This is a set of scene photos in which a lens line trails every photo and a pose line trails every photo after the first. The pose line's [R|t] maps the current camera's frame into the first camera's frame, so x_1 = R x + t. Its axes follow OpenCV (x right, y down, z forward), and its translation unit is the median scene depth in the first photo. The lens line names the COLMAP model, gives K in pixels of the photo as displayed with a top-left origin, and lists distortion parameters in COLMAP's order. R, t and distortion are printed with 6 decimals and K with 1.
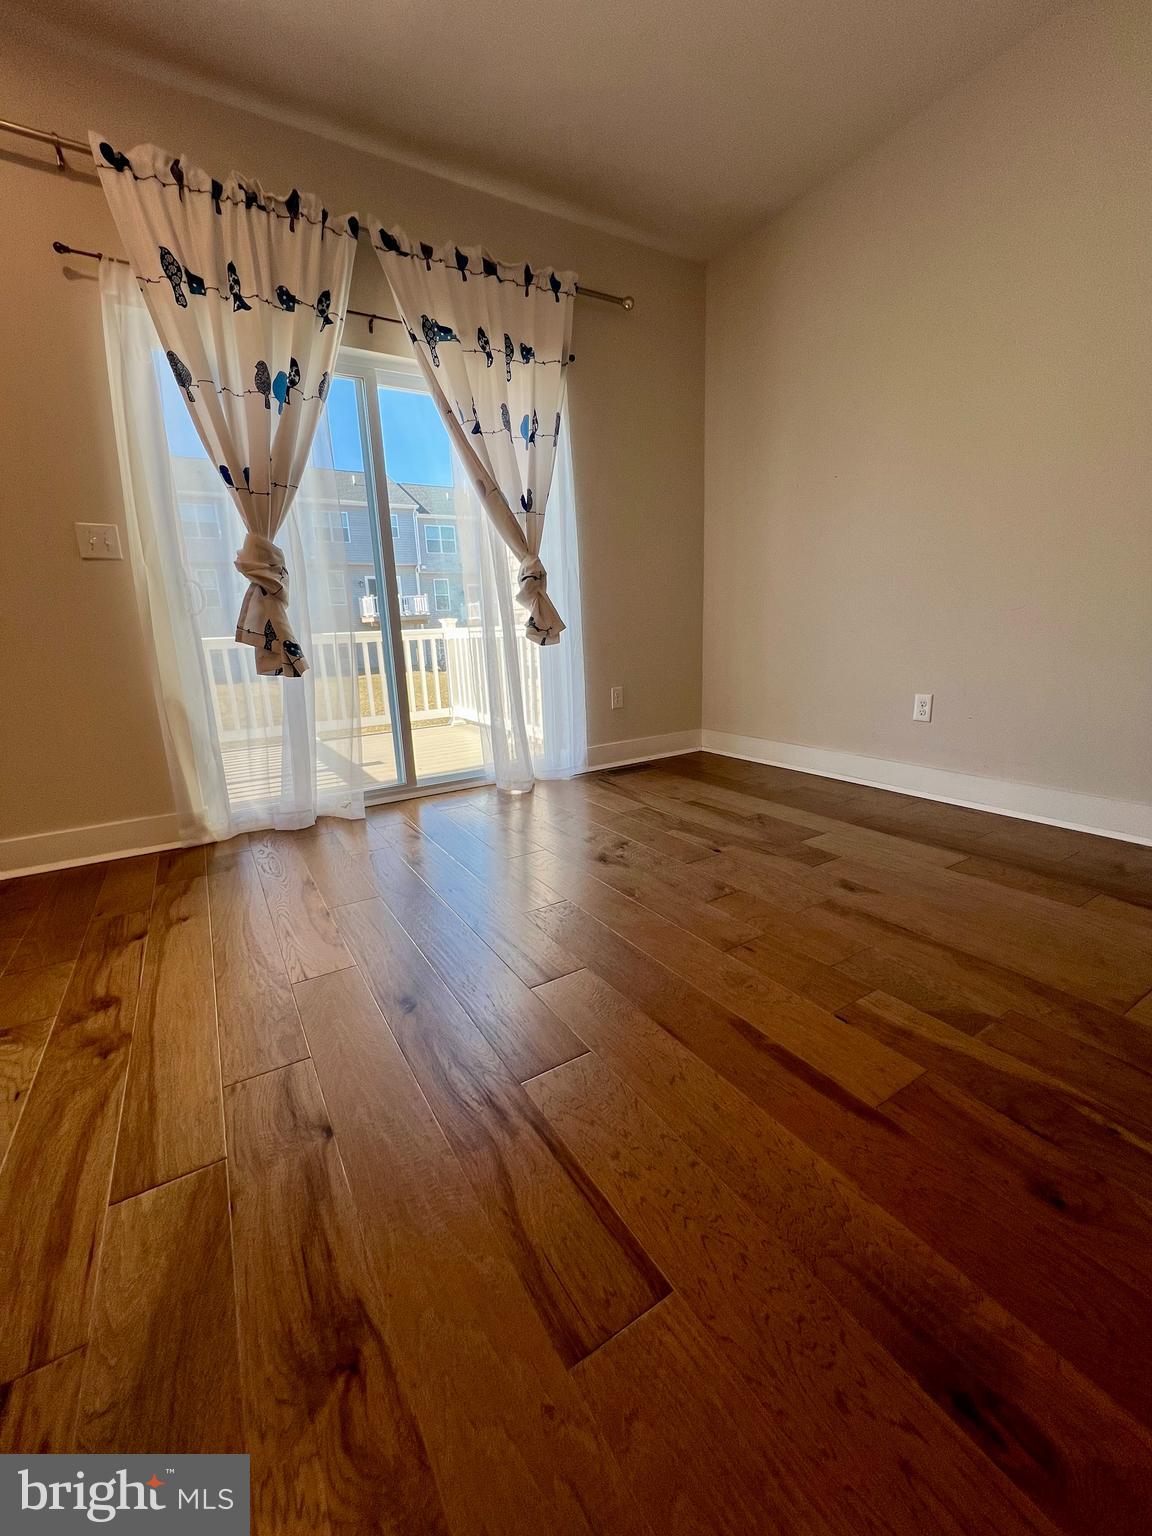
lens RADIAL K [[615.8, 0, 569.0], [0, 615.8, 768.7], [0, 0, 1]] dist [-0.000787, -0.000334]
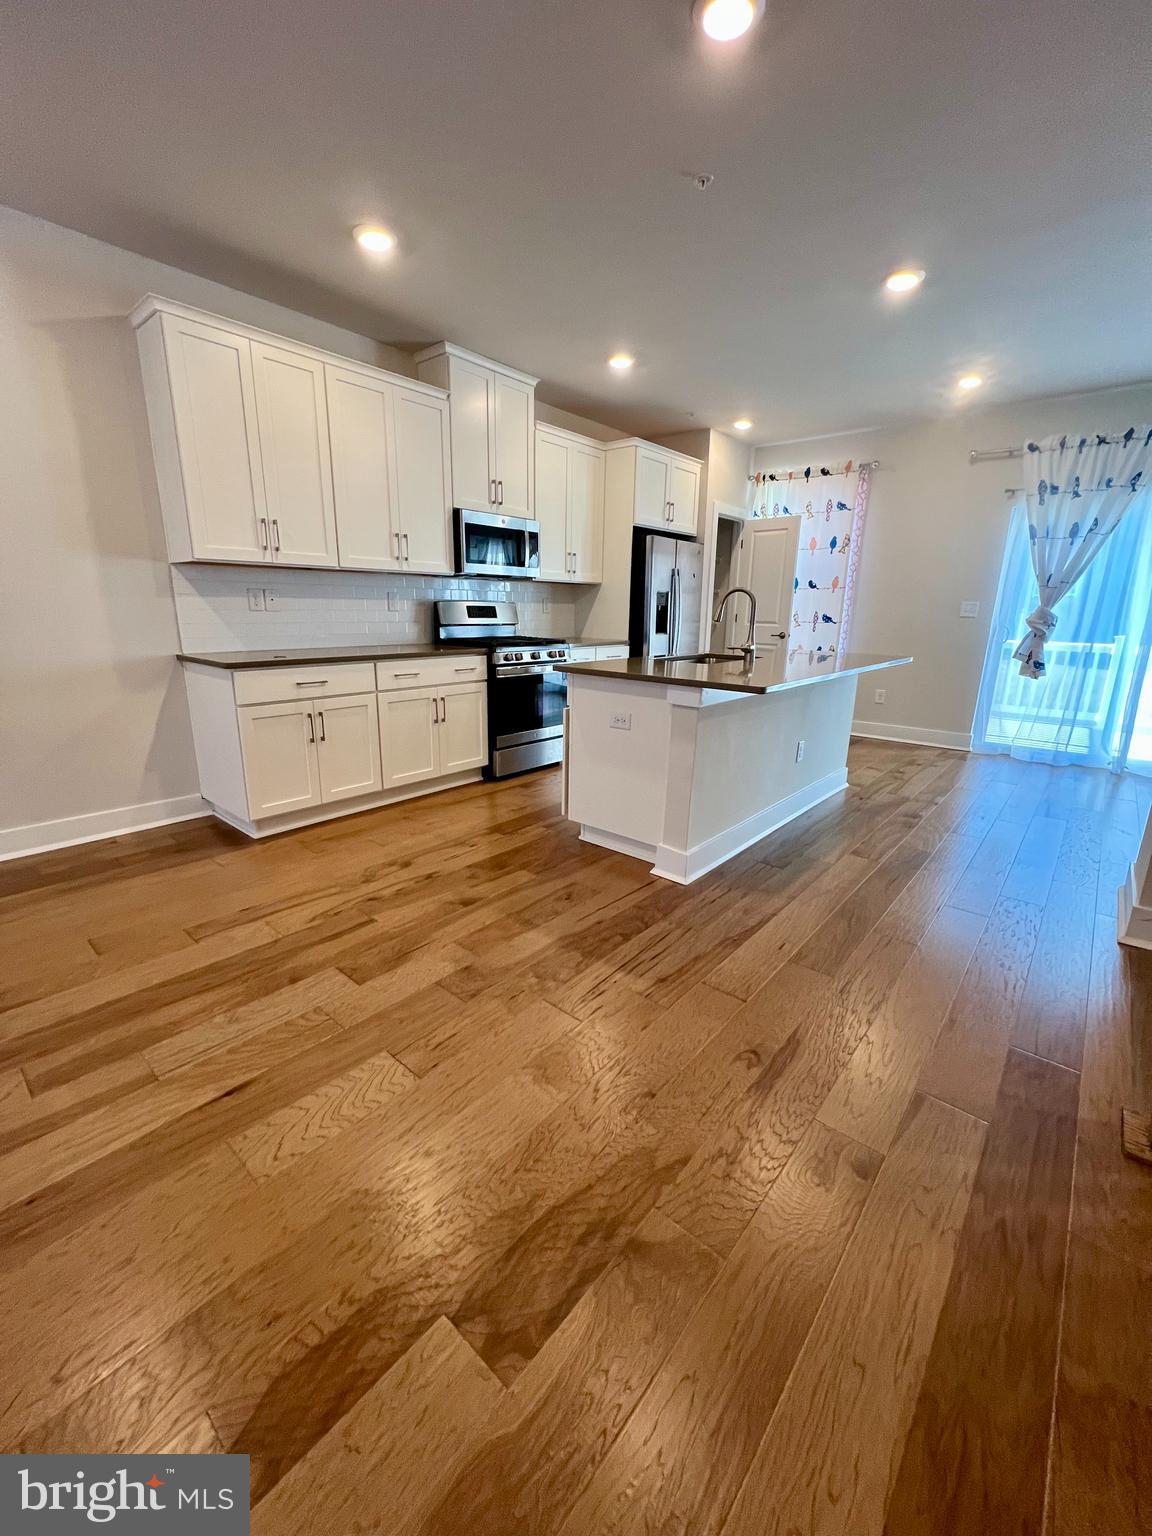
lens RADIAL K [[616.3, 0, 573.5], [0, 616.3, 769.1], [0, 0, 1]] dist [-0.004570, 0.001535]
pose [[0.312483, 0.284040, -0.906463, 1.035729], [-0.241478, 0.946654, 0.213389, 0.063614], [0.918718, 0.152210, 0.364402, -1.113136]]
